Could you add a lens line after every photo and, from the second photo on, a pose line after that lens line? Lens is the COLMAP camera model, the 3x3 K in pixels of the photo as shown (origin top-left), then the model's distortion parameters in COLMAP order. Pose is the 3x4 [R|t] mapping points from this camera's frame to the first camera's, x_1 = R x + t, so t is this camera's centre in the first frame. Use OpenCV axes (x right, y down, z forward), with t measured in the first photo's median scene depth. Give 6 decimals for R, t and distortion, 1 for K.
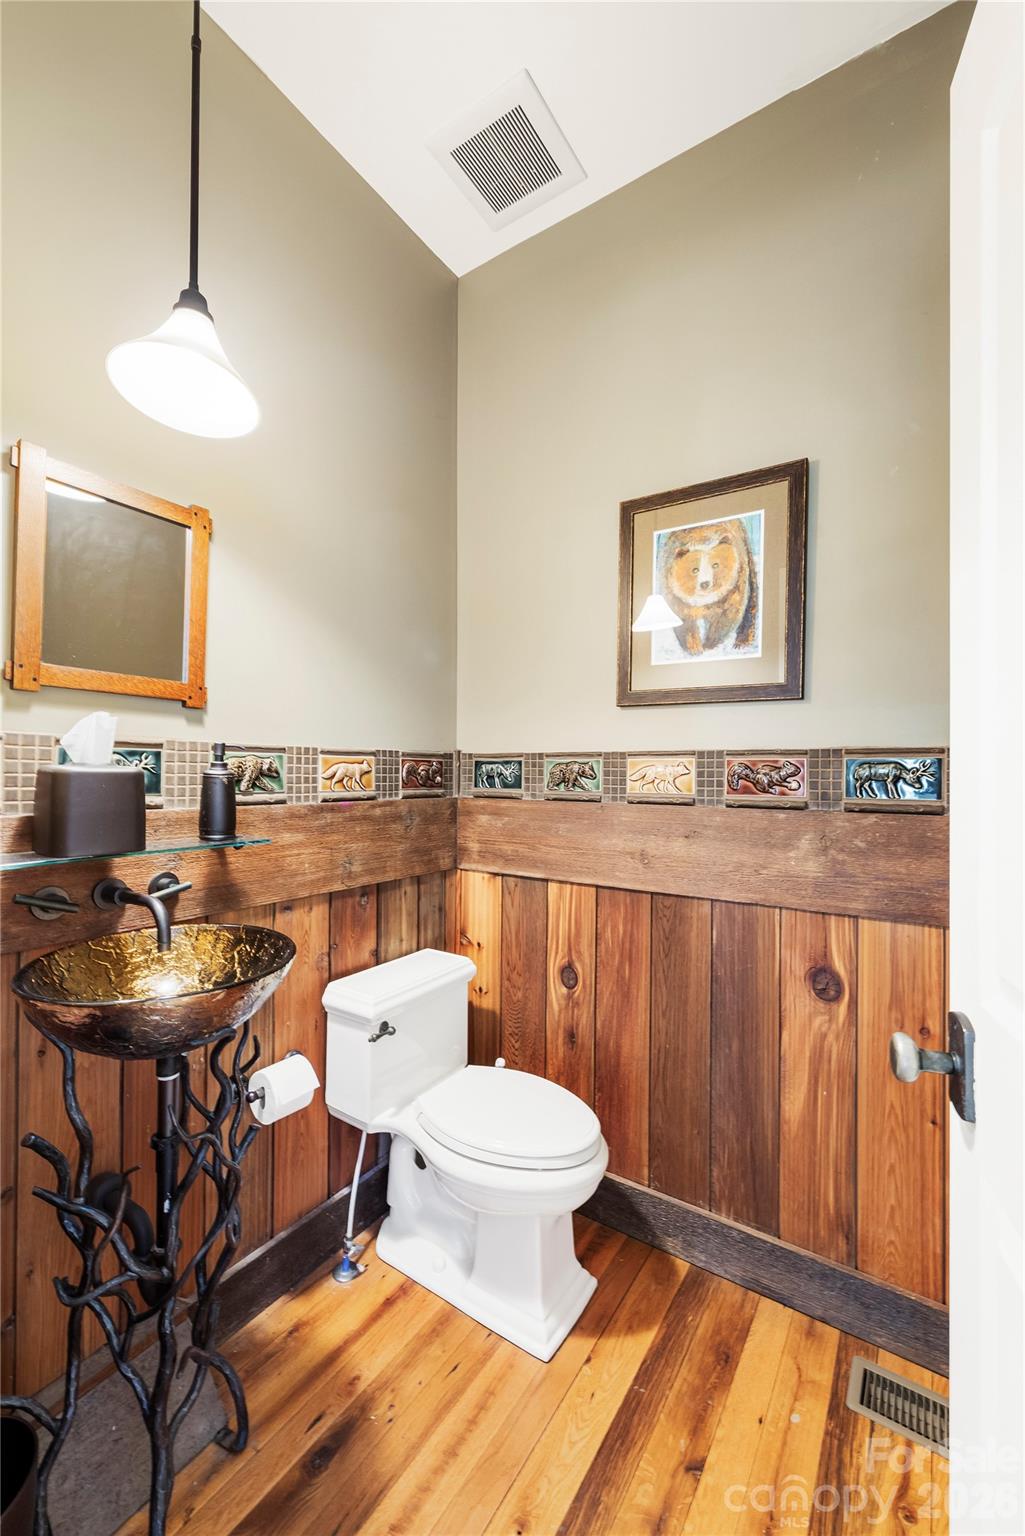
lens RADIAL K [[629.3, 0, 509.5], [0, 629.3, 768.4], [0, 0, 1]] dist [-0.000395, -0.000032]
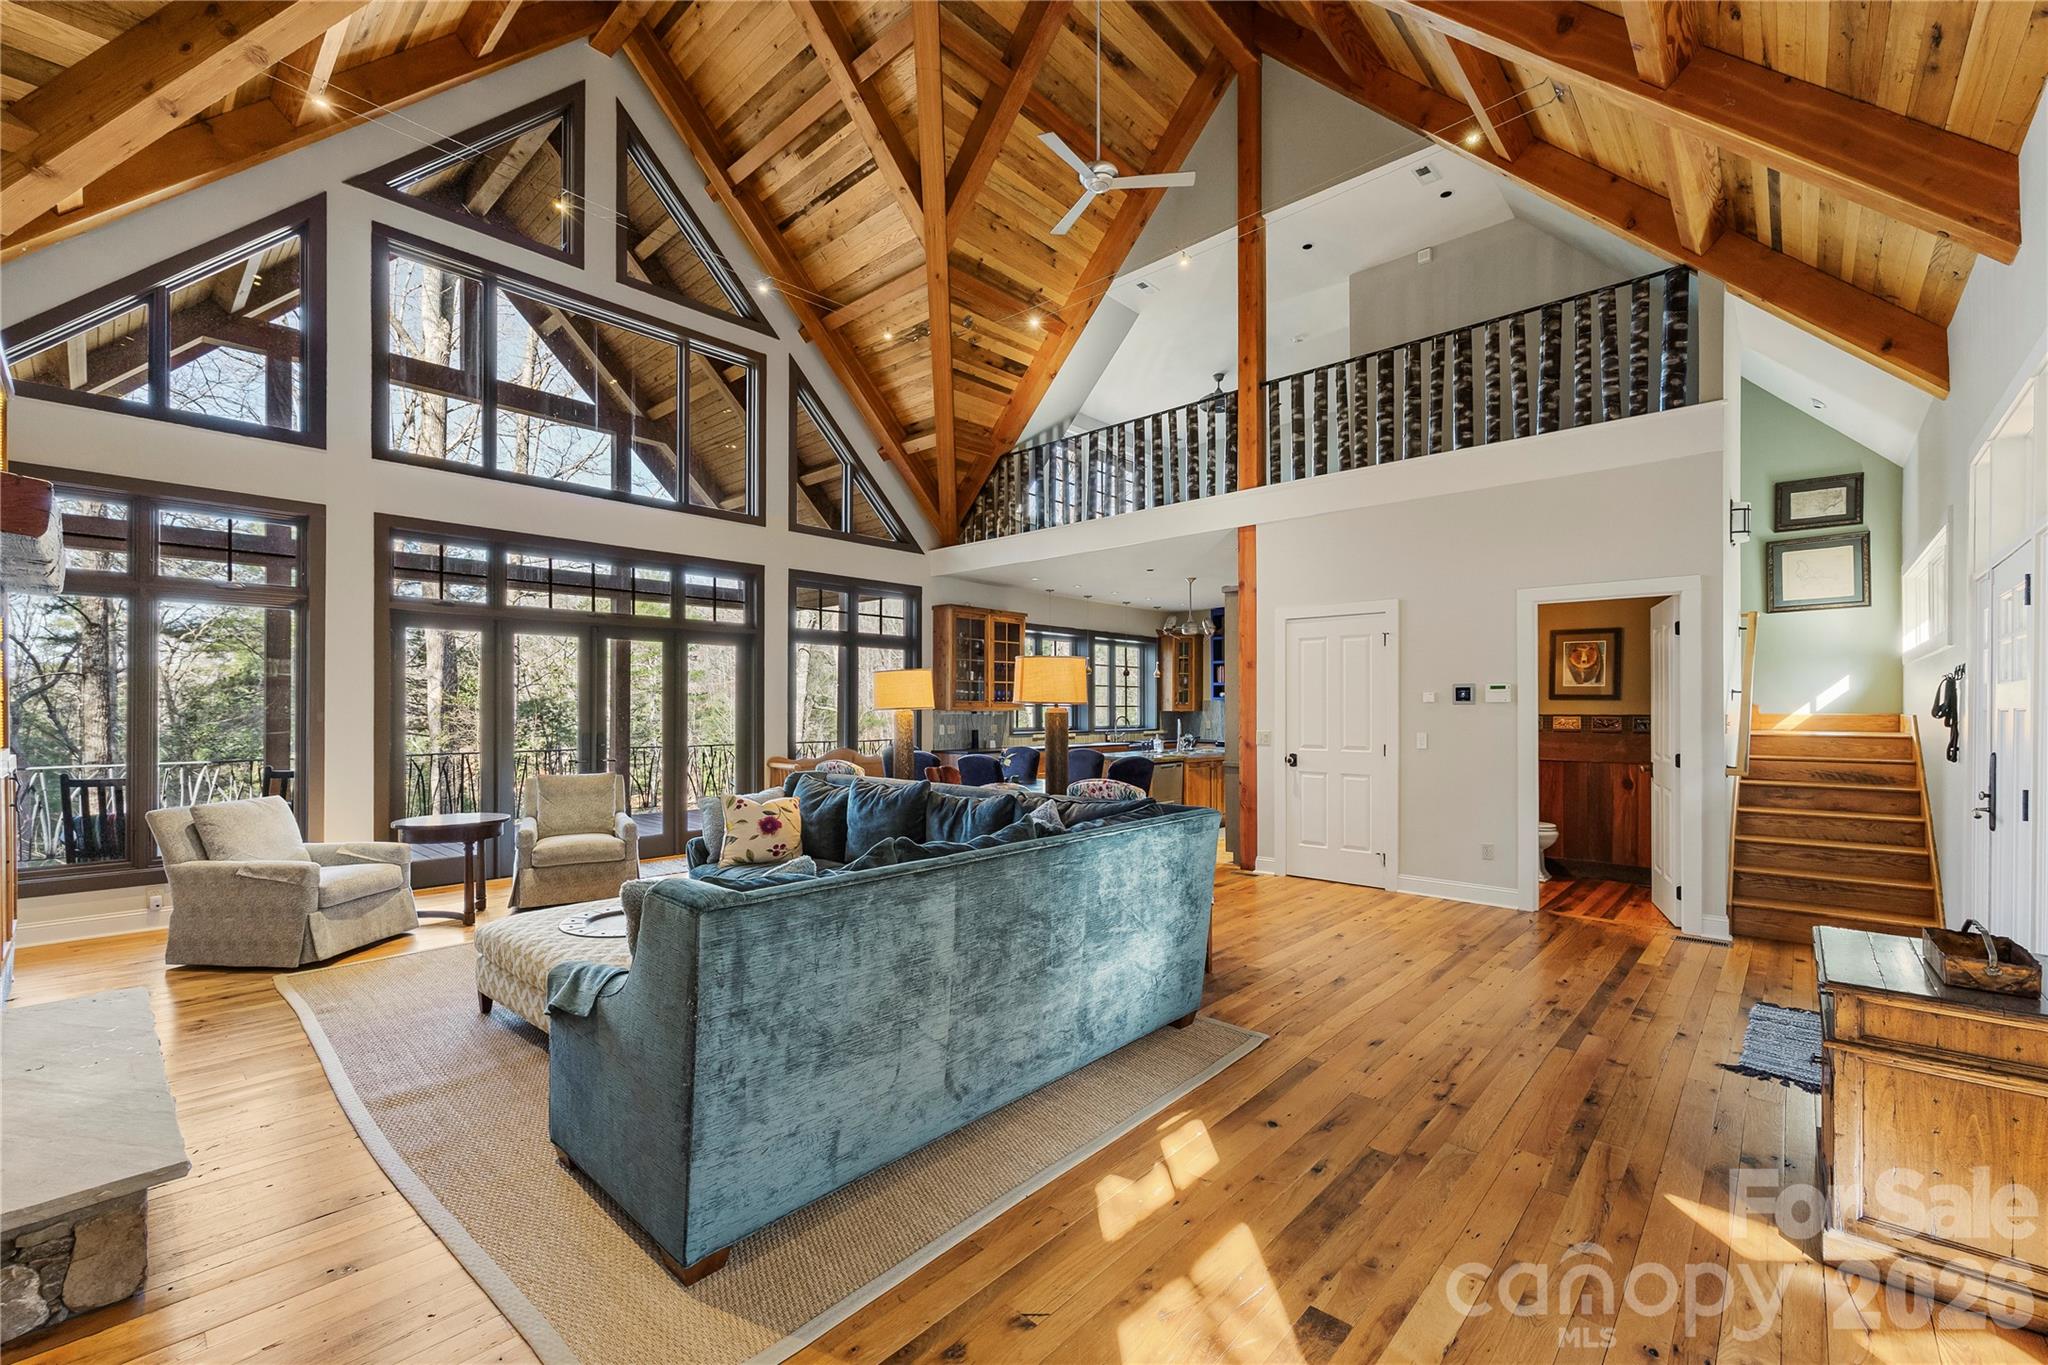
lens RADIAL K [[839.0, 0, 1028.5], [0, 839.0, 695.6], [0, 0, 1]] dist [-0.000395, -0.000032]
pose [[0.989419, -0.008623, -0.144829, -1.904577], [0.008241, 0.999961, -0.003239, -0.139867], [0.144851, 0.002011, 0.989451, -3.692208]]
